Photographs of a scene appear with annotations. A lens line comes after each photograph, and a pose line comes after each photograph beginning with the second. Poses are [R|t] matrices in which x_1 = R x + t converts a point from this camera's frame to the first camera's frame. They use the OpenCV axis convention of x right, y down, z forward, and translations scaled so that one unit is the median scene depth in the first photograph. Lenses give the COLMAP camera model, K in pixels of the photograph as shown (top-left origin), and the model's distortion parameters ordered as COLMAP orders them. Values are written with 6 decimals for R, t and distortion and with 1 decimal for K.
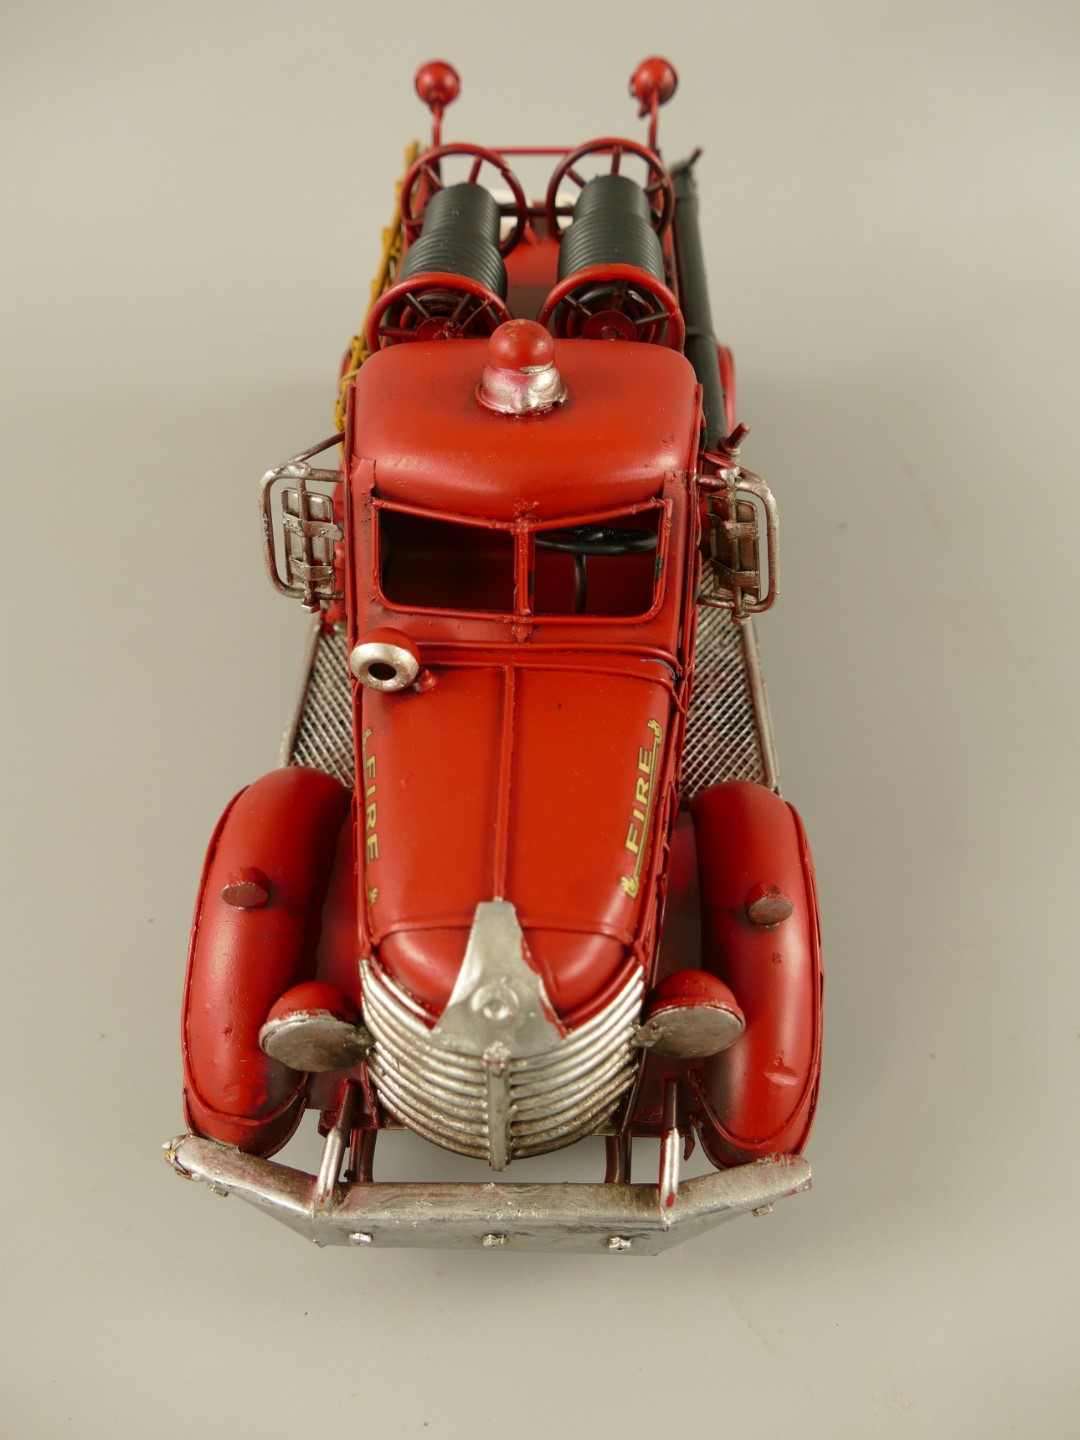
lens RADIAL K [[1129.5, 0, 541.1], [0, 1129.5, 725.4], [0, 0, 1]] dist [-0.045876, 0.002529]
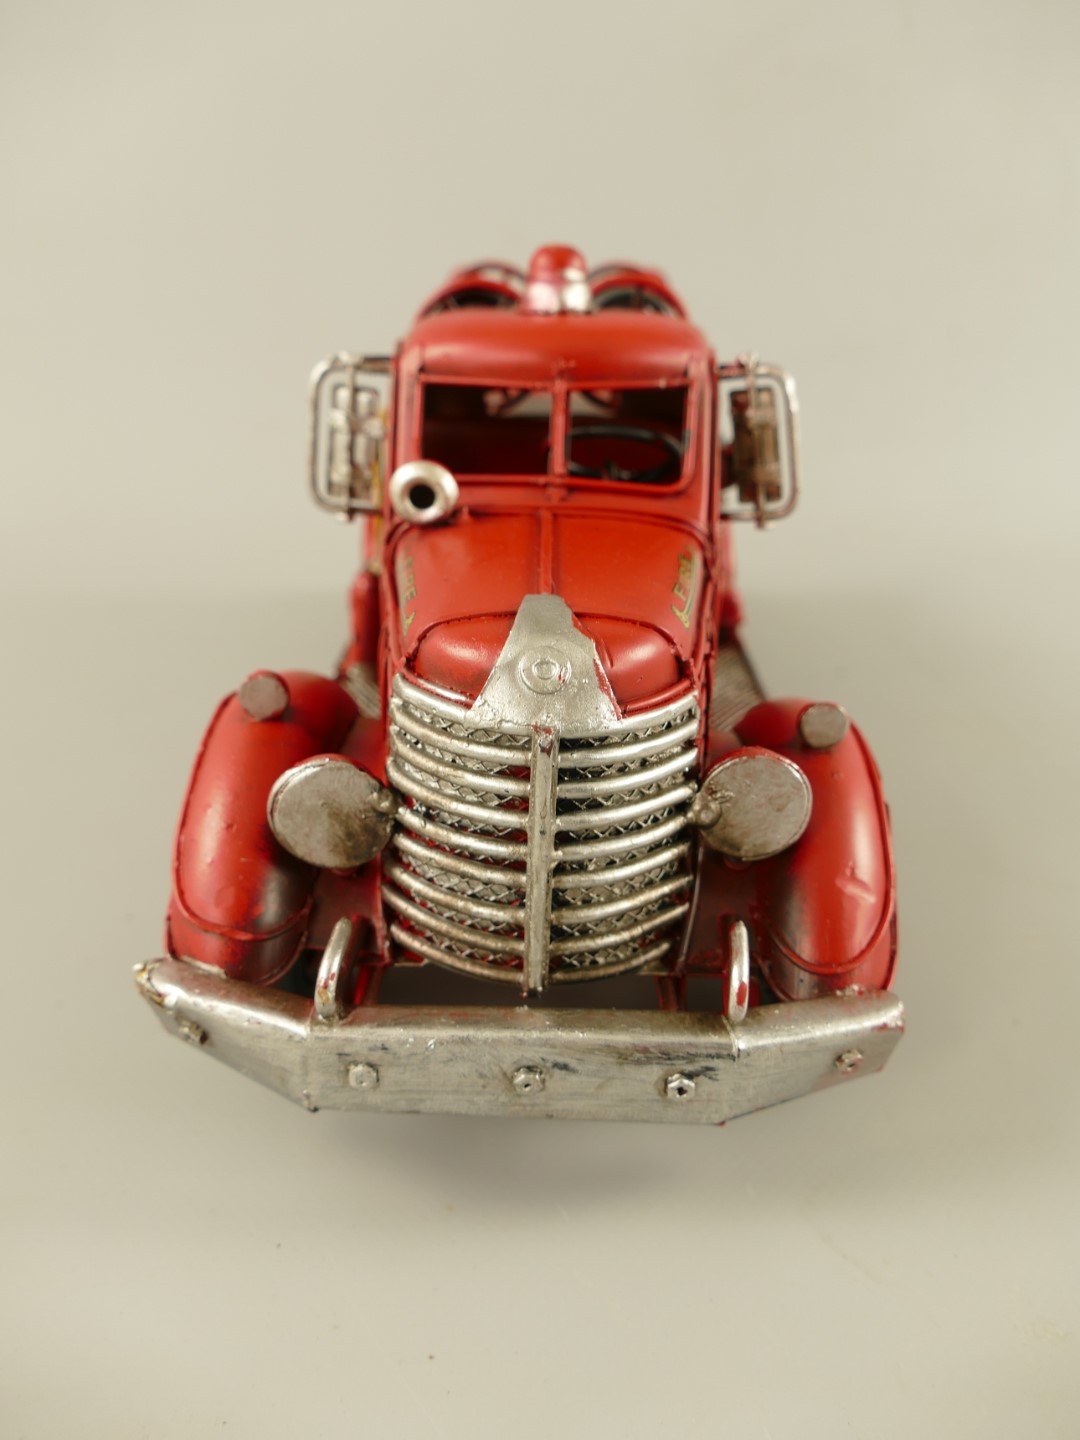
lens RADIAL K [[1129.5, 0, 535.8], [0, 1129.5, 722.5], [0, 0, 1]] dist [-0.045876, 0.002529]
pose [[0.999859, 0.011643, 0.012096, -0.047928], [-0.006046, 0.921835, -0.387535, 0.531931], [-0.015663, 0.387407, 0.921776, 0.141224]]
